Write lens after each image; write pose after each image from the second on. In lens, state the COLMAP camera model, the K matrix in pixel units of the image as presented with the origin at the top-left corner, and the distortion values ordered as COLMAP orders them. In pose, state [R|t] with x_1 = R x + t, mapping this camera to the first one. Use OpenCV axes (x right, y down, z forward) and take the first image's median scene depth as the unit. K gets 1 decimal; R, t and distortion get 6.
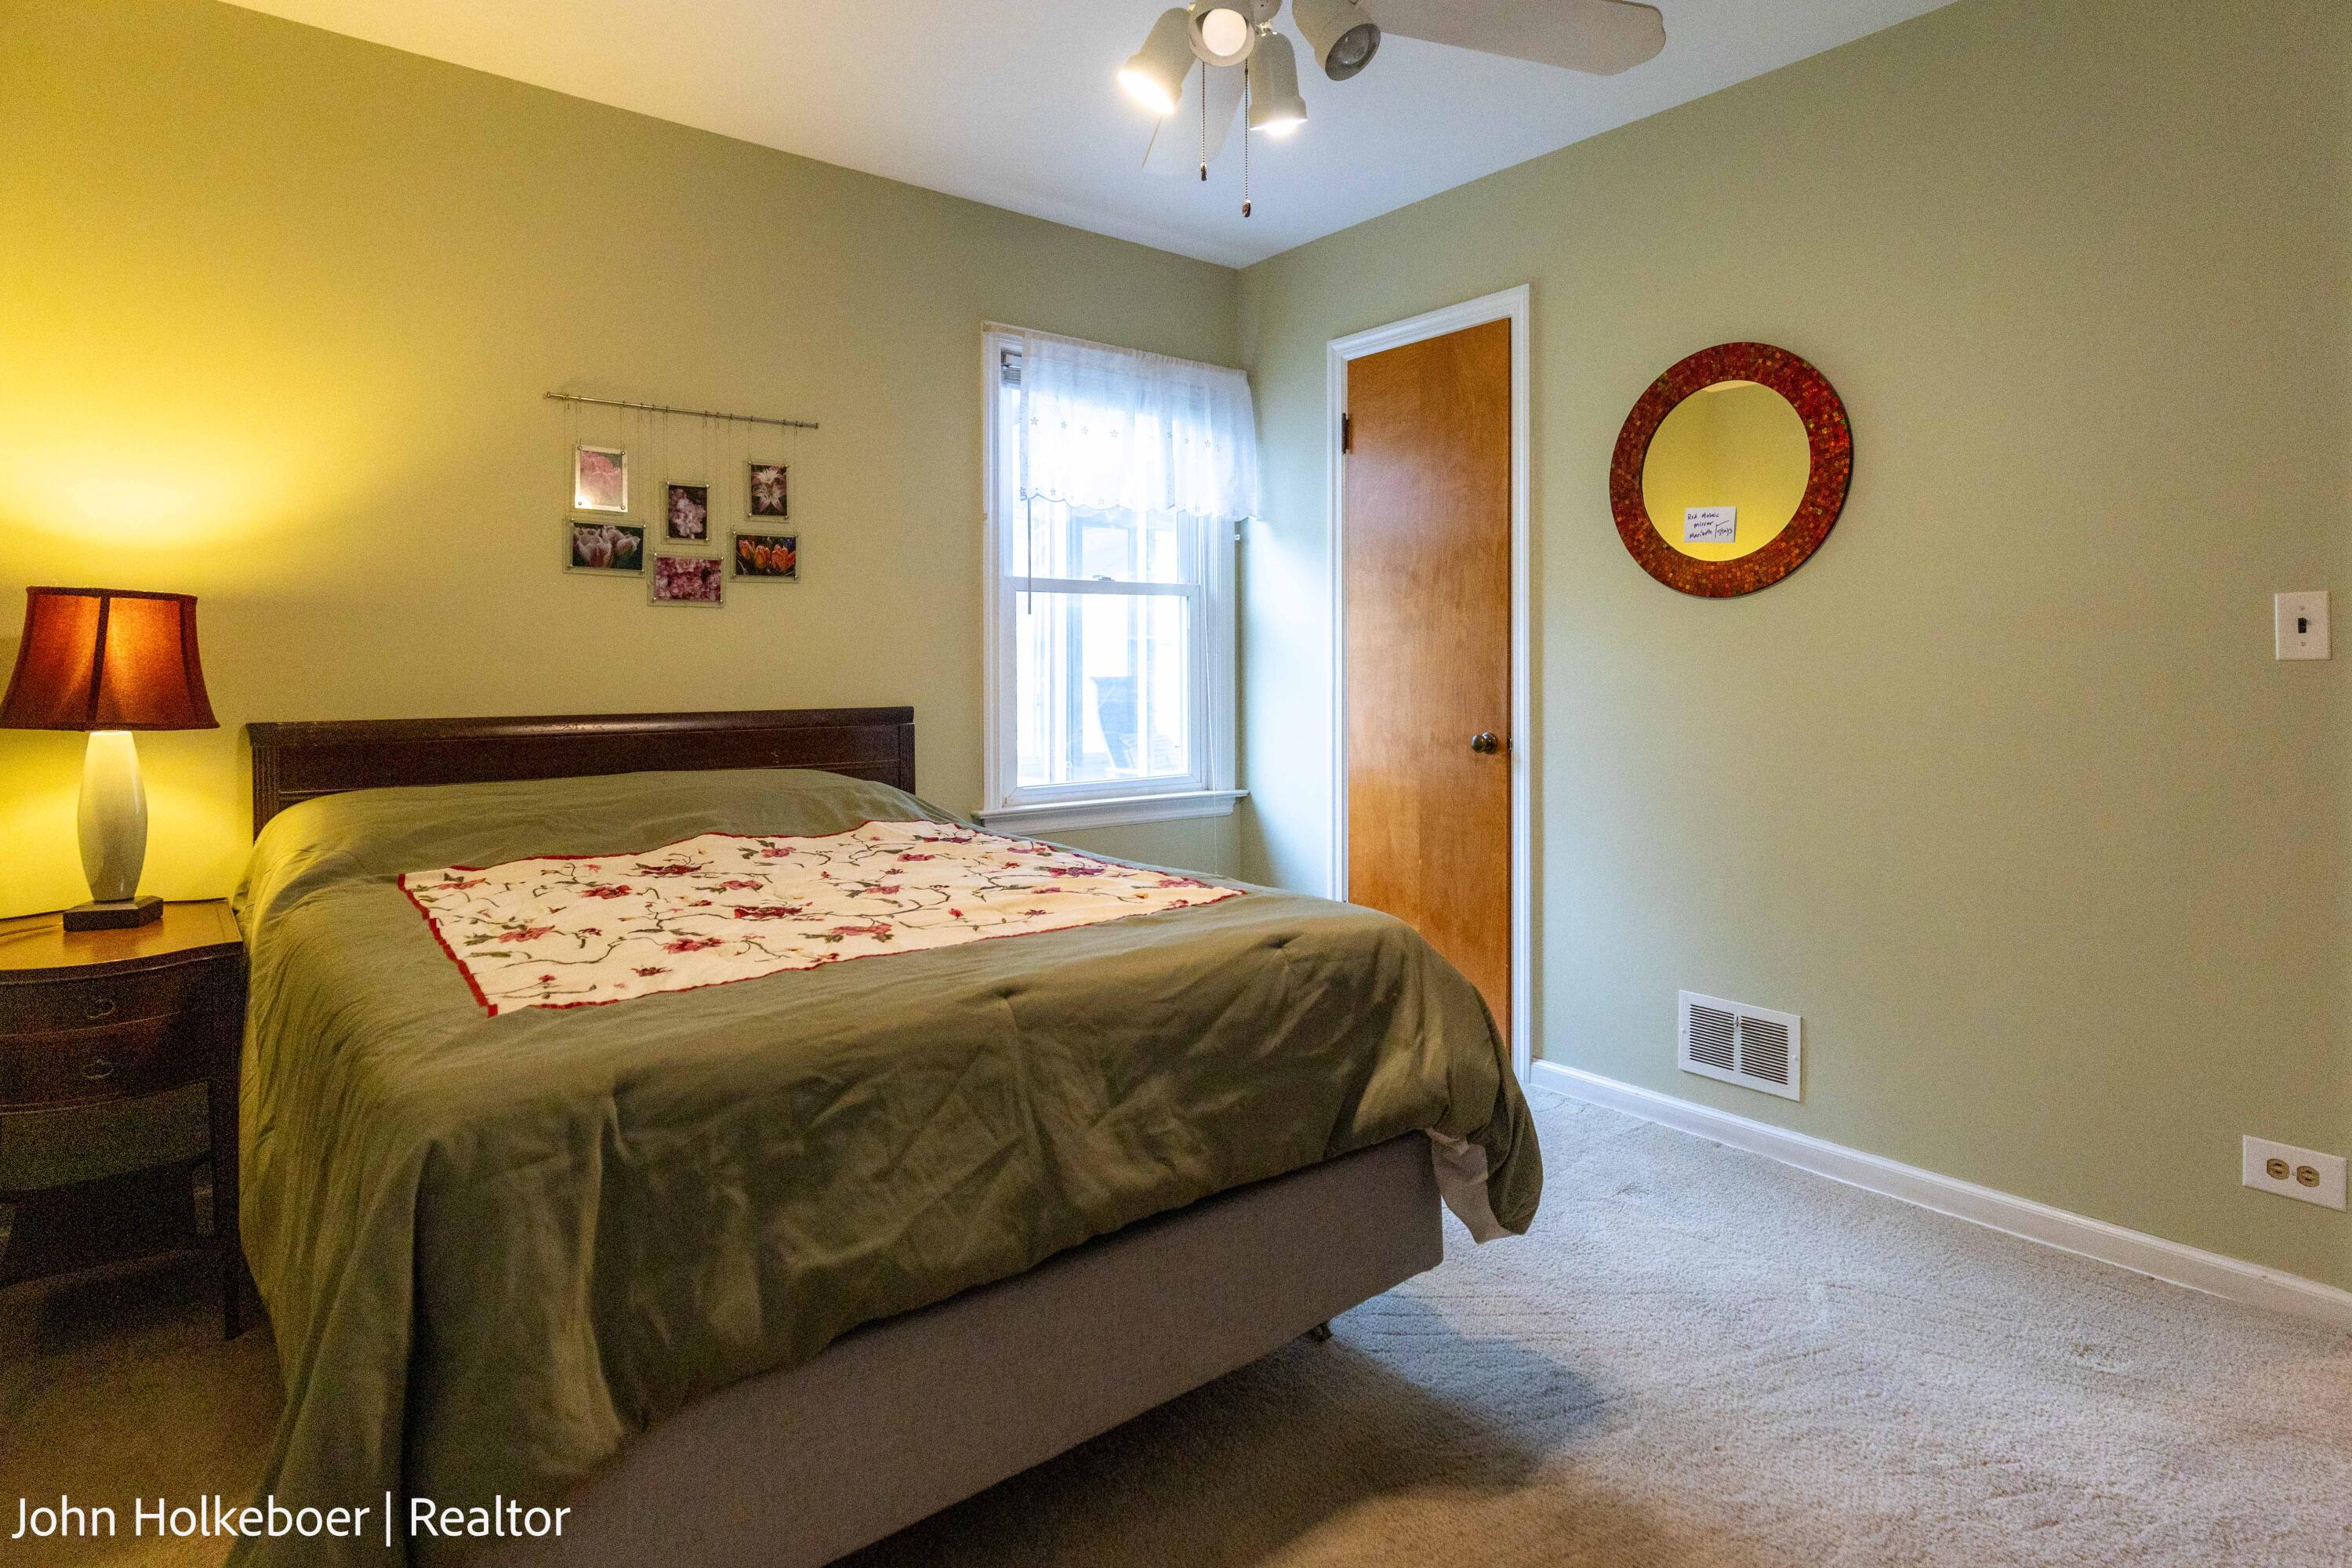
lens RADIAL K [[1238.6, 0, 1175.5], [0, 1238.6, 677.3], [0, 0, 1]] dist [0.004110, 0.000605]
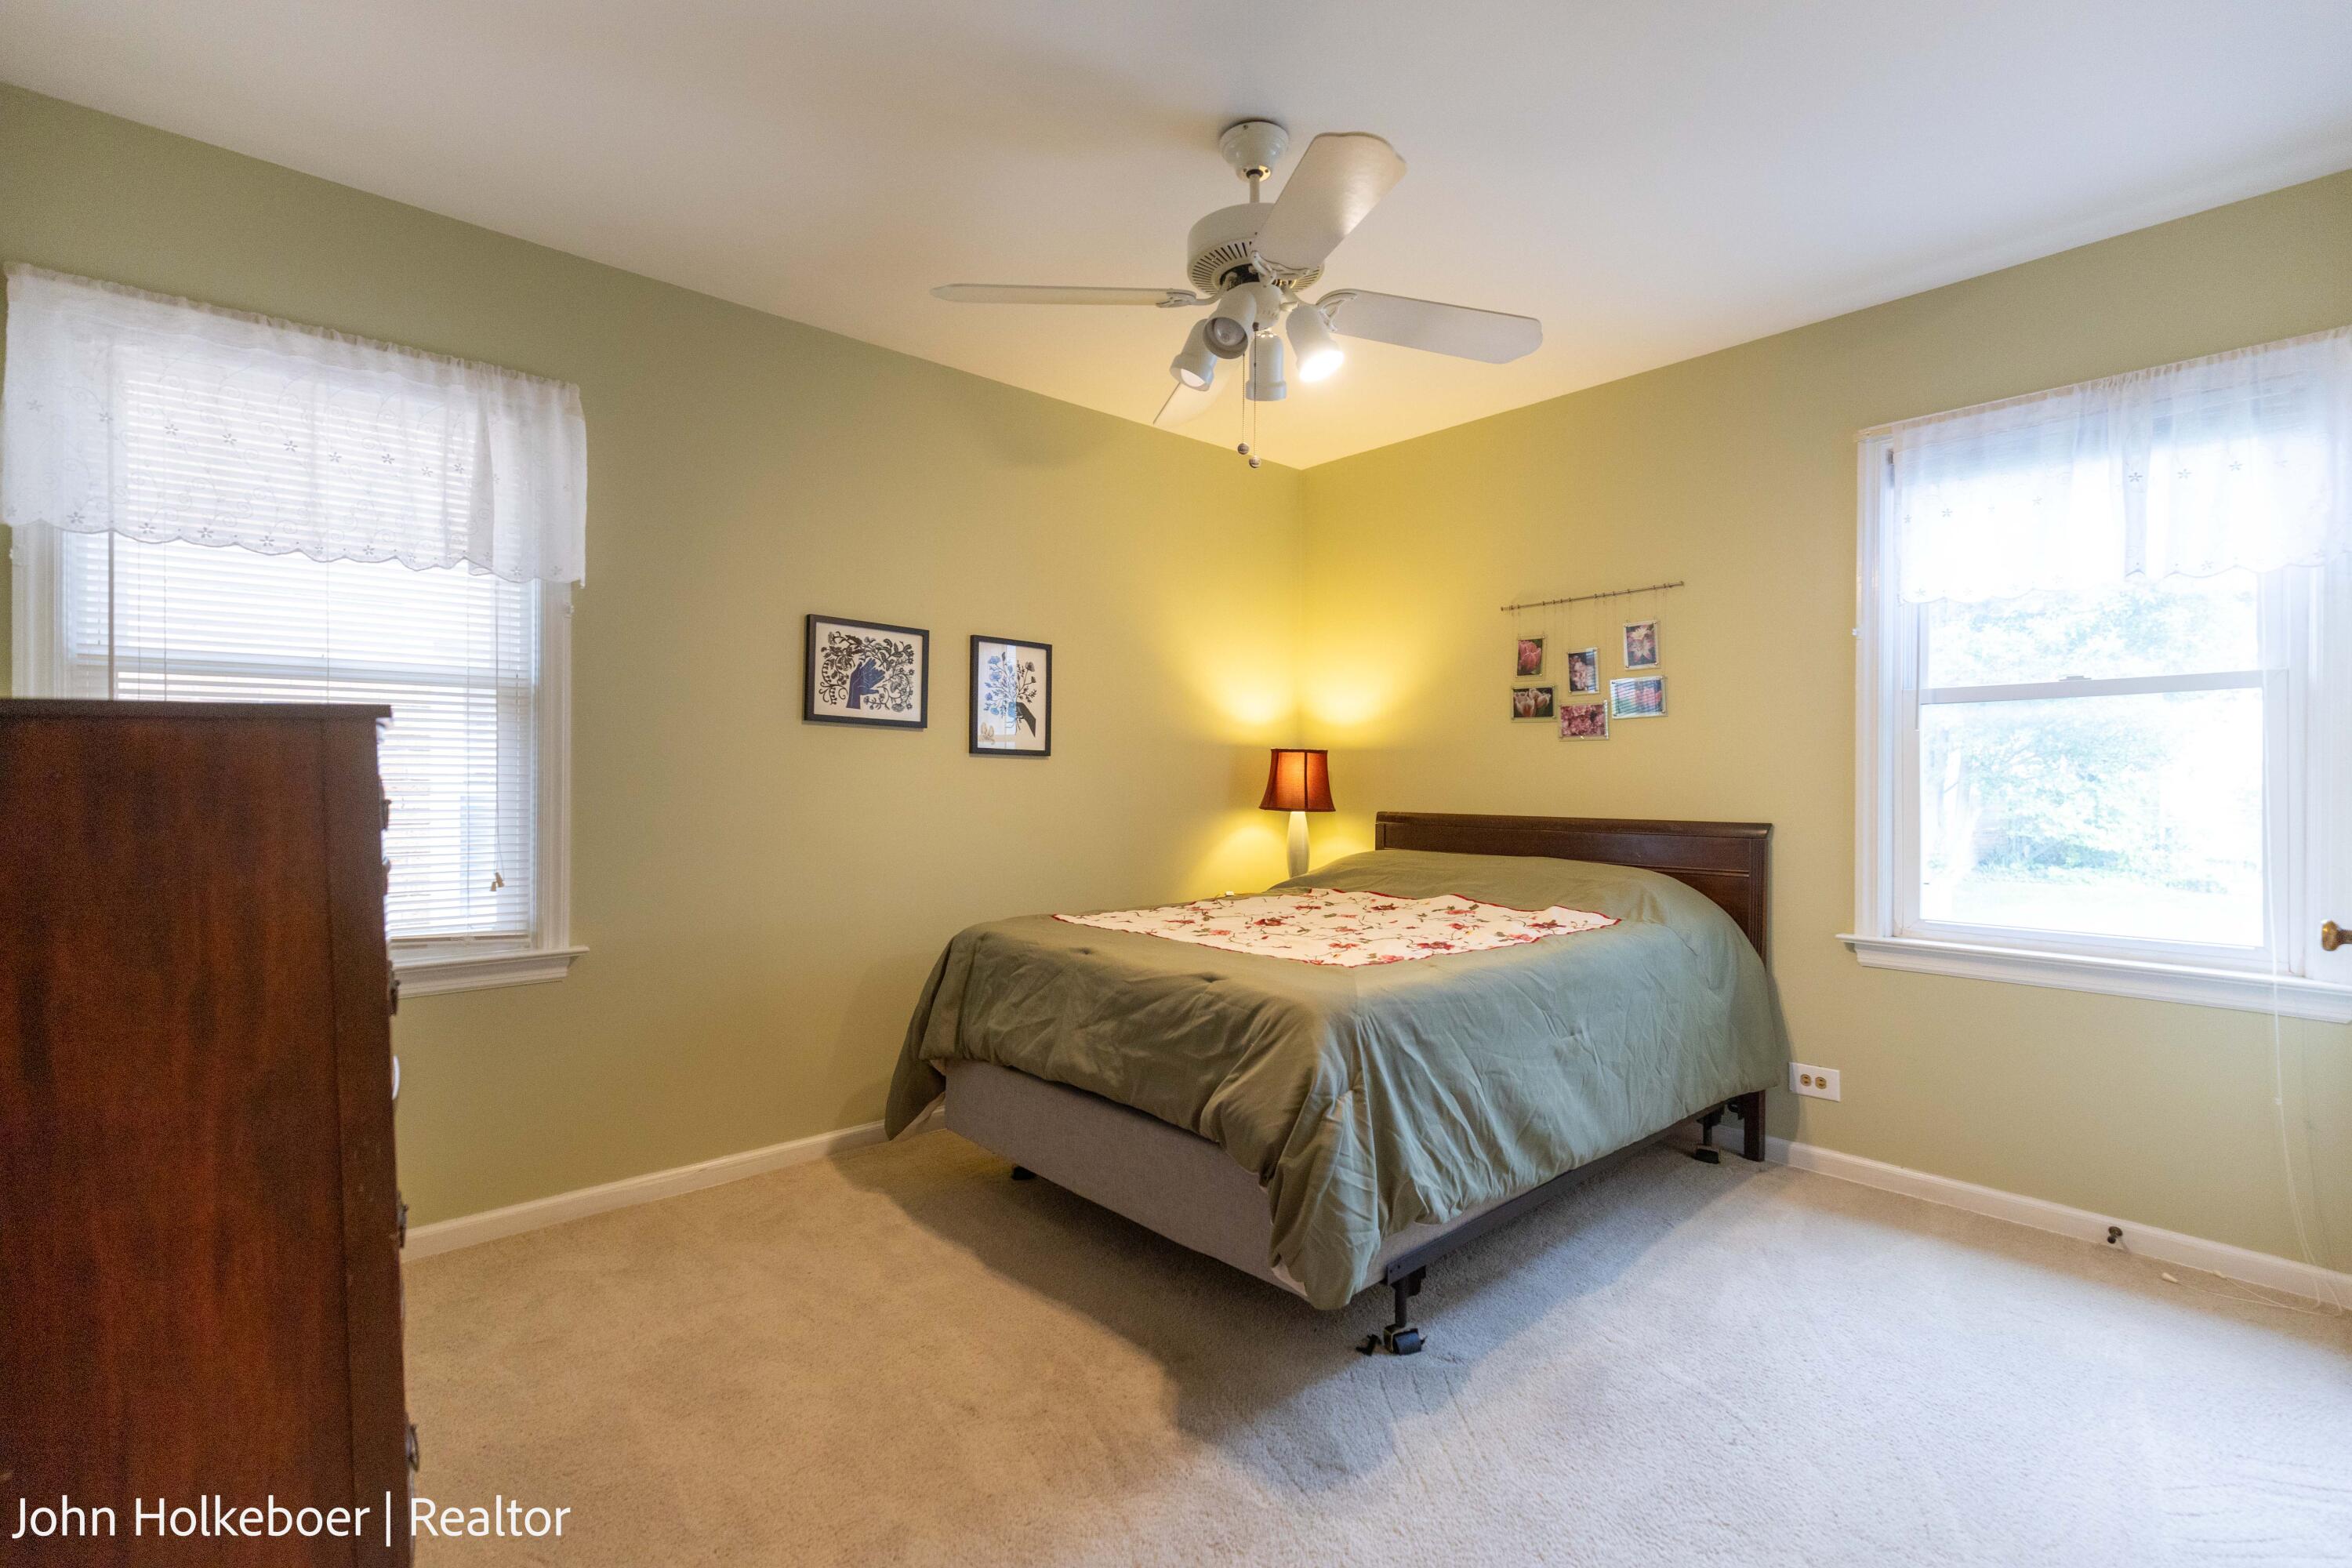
lens RADIAL K [[1051.3, 0, 1218.9], [0, 1051.3, 771.5], [0, 0, 1]] dist [0.001351, -0.000072]
pose [[0.082986, -0.005247, -0.996537, 0.749915], [-0.009914, 0.999932, -0.006091, -0.011892], [0.996501, 0.010385, 0.082928, 0.517108]]
